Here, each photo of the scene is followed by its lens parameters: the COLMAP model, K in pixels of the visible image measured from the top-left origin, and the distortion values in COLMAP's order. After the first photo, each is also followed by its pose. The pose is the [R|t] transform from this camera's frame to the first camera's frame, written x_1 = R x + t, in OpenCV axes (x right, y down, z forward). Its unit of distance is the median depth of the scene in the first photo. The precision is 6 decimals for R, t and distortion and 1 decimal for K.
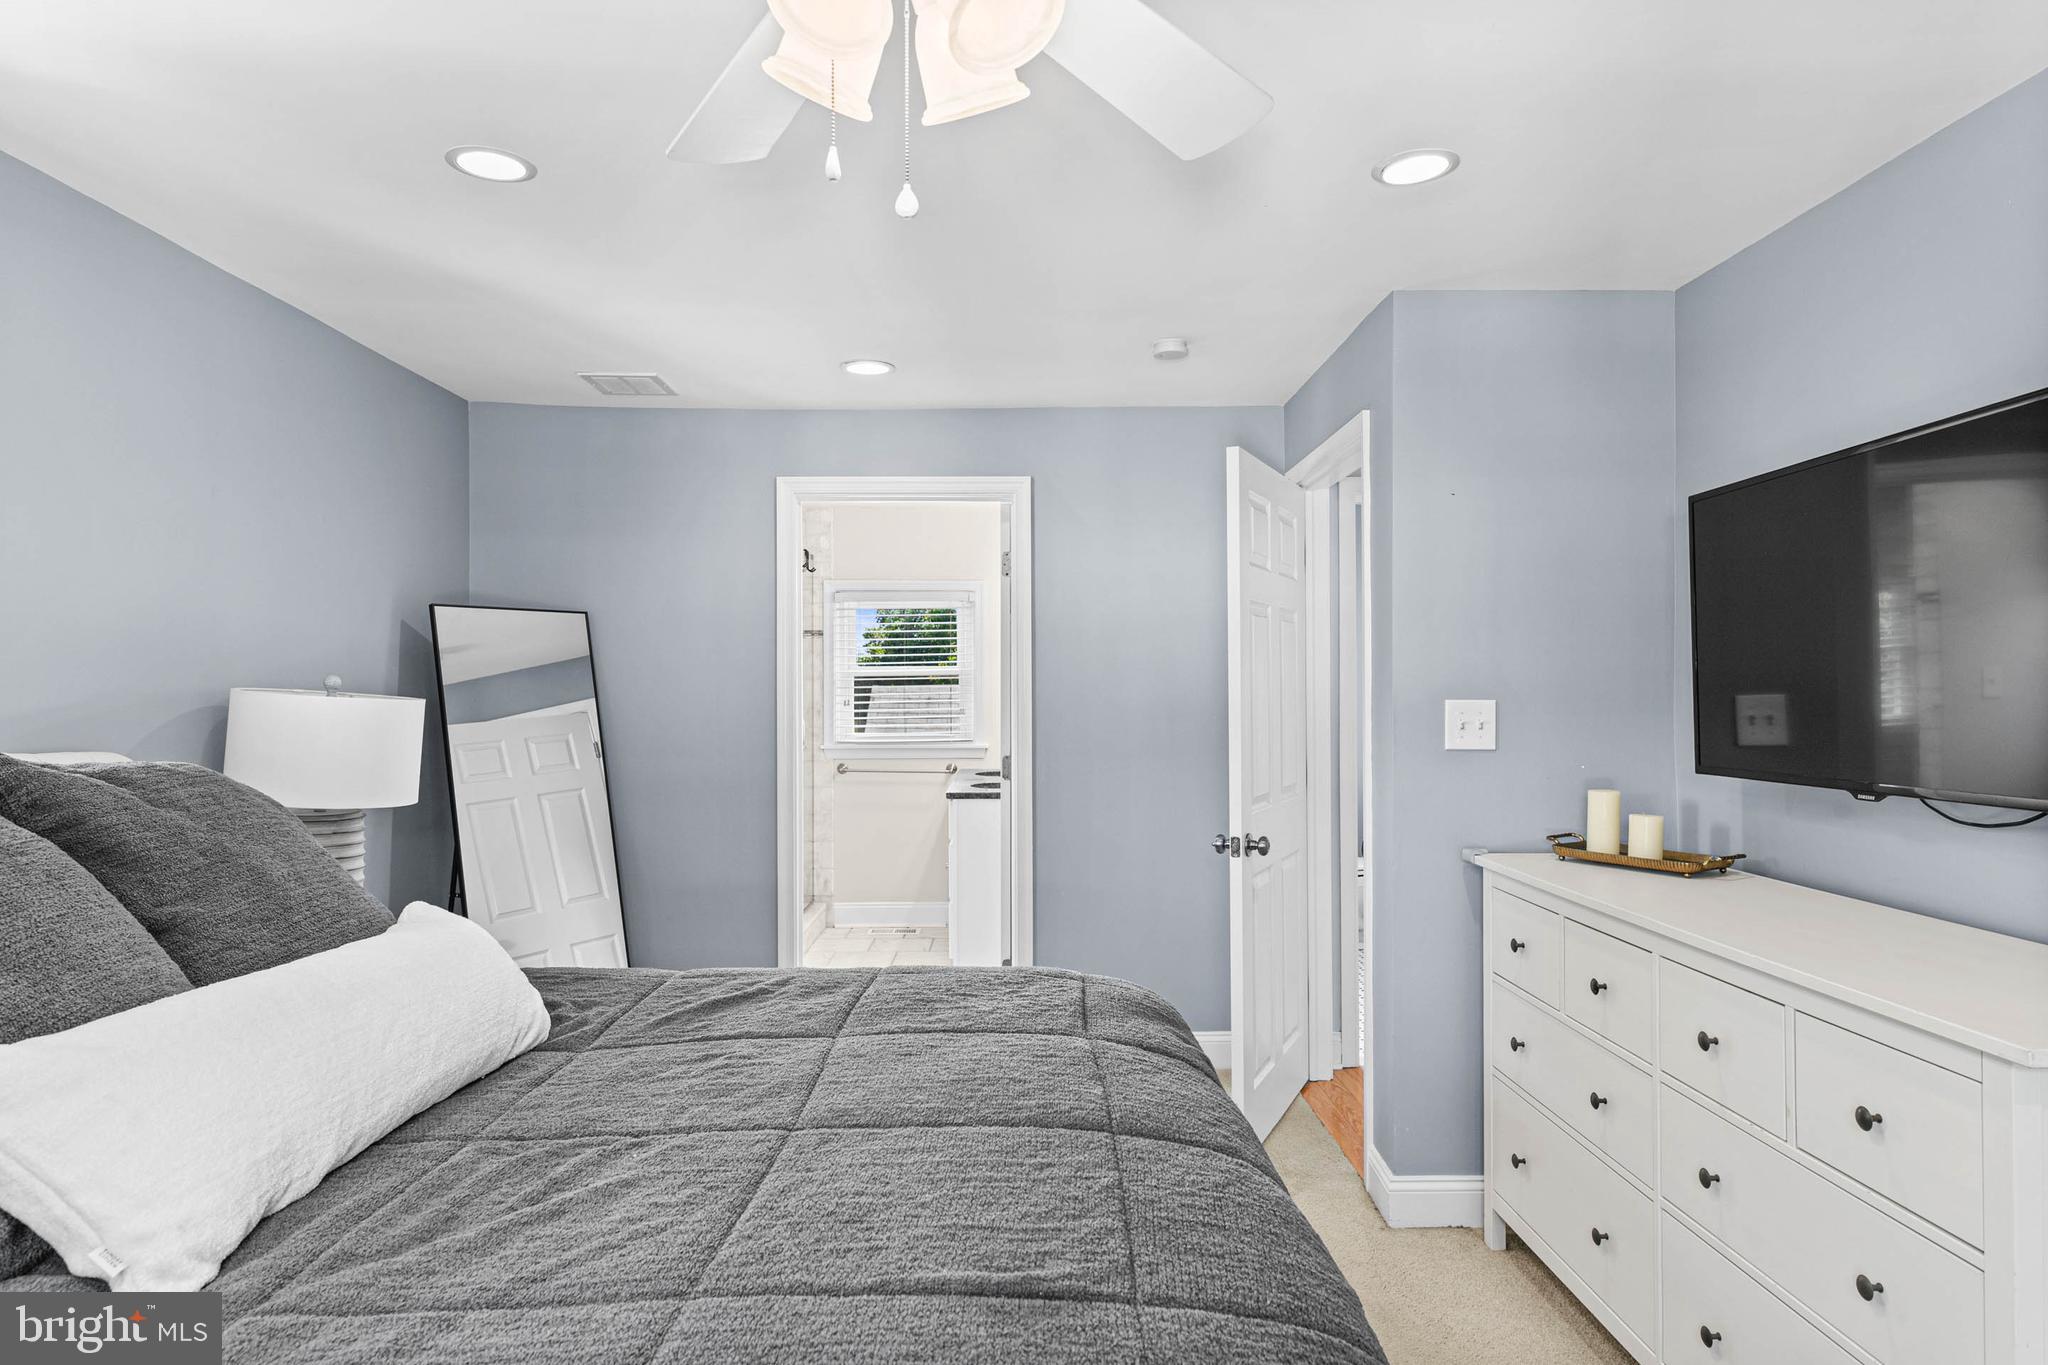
lens RADIAL K [[1185.3, 0, 1021.6], [0, 1185.3, 667.9], [0, 0, 1]] dist [0.001054, -0.001541]
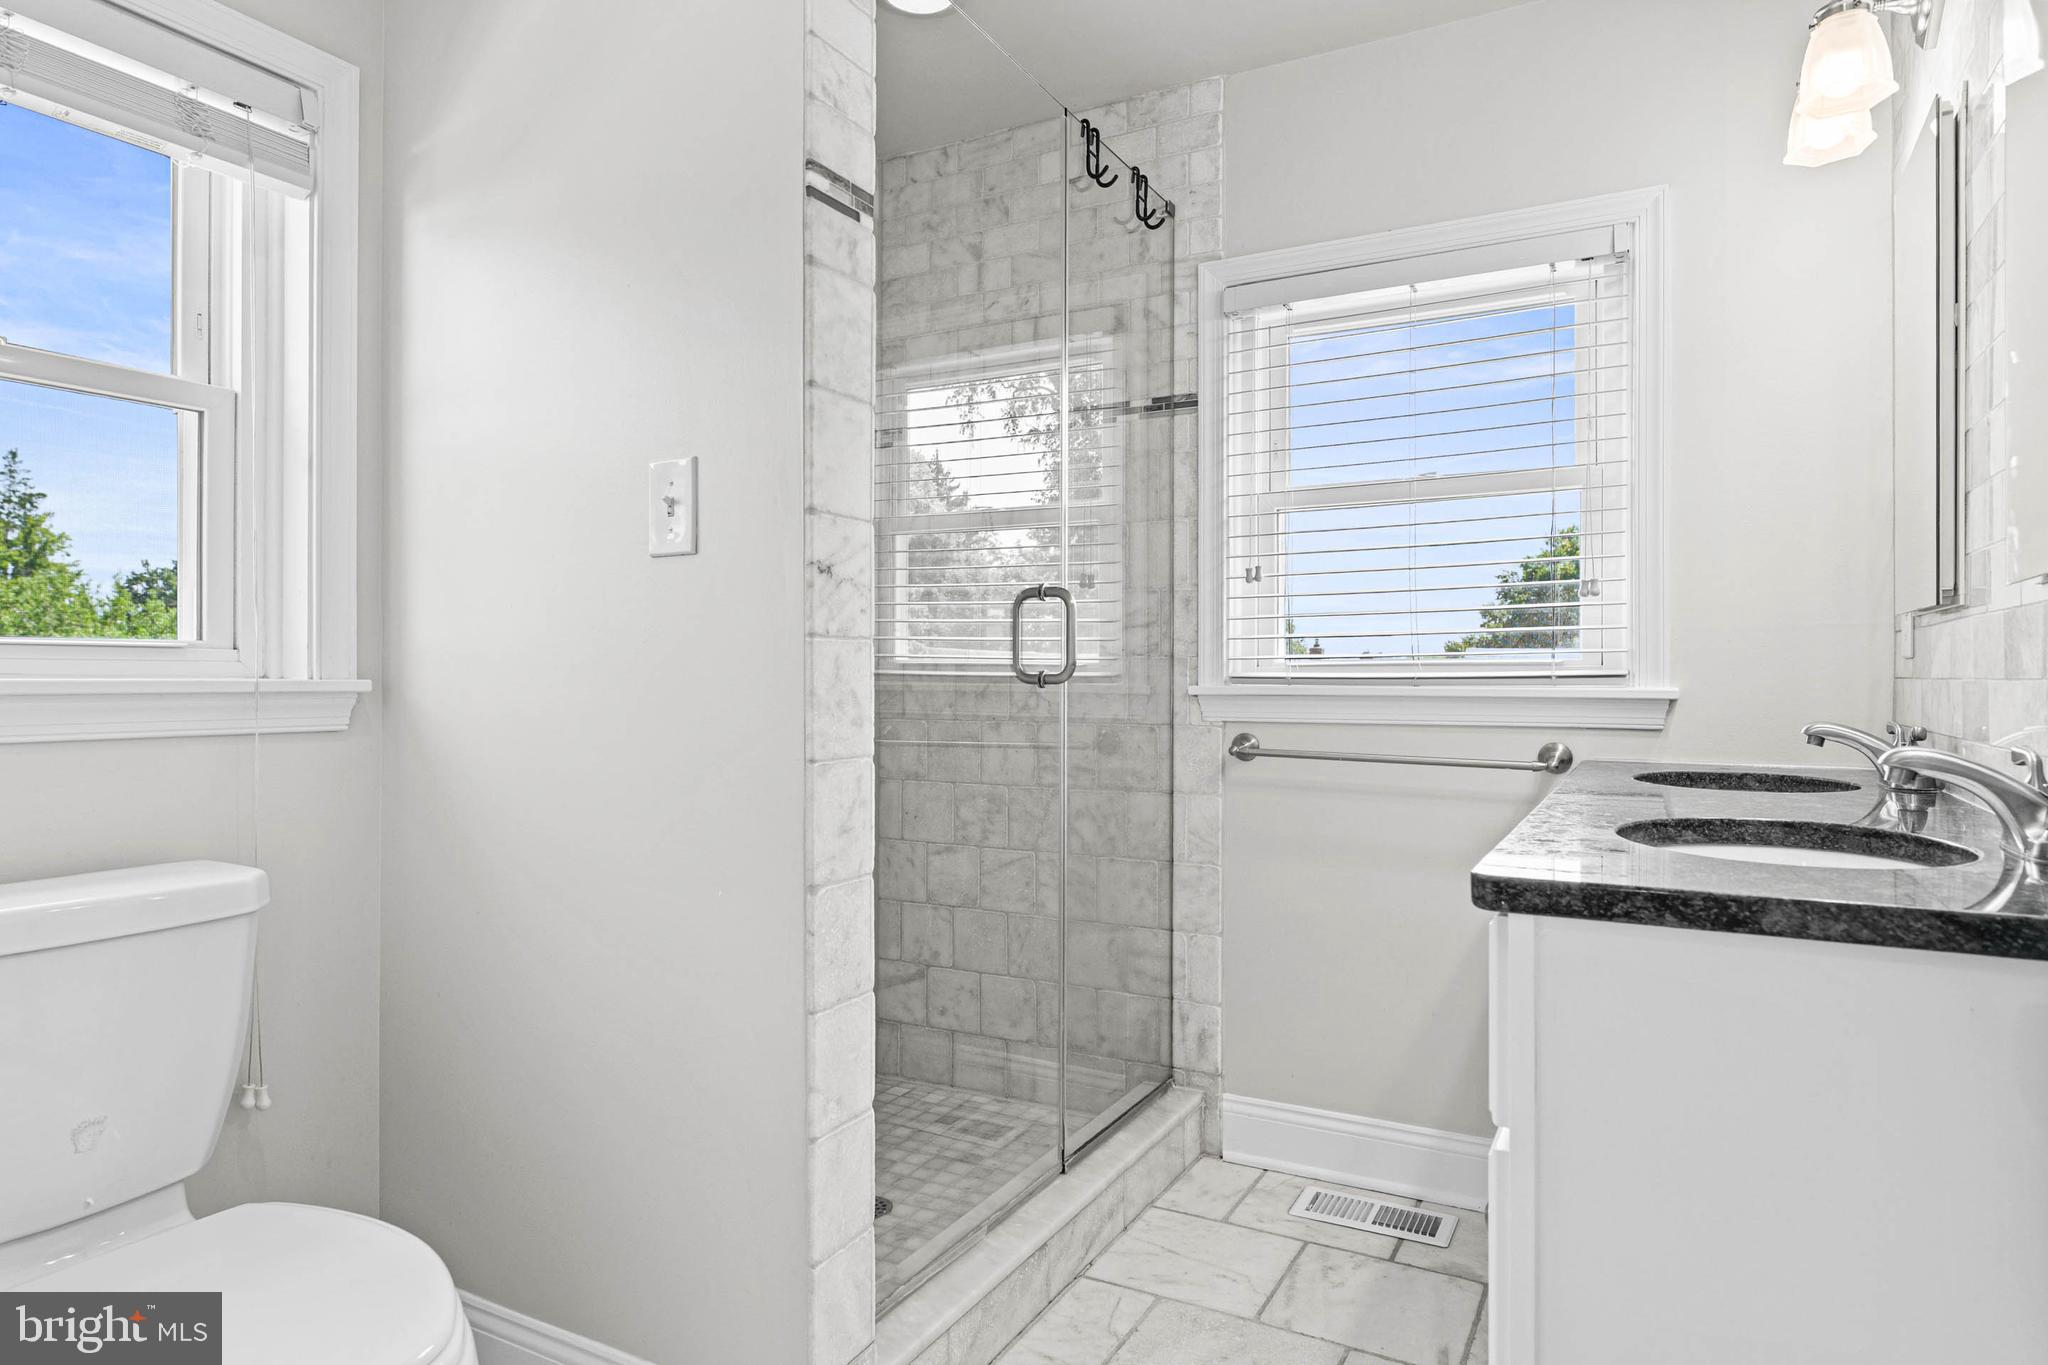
lens RADIAL K [[1185.3, 0, 1021.6], [0, 1185.3, 667.9], [0, 0, 1]] dist [0.001054, -0.001541]
pose [[0.872353, 0.001893, -0.488873, -0.026737], [0.004519, 0.999919, 0.011937, 0.054457], [0.488855, -0.012622, 0.872273, 0.630319]]
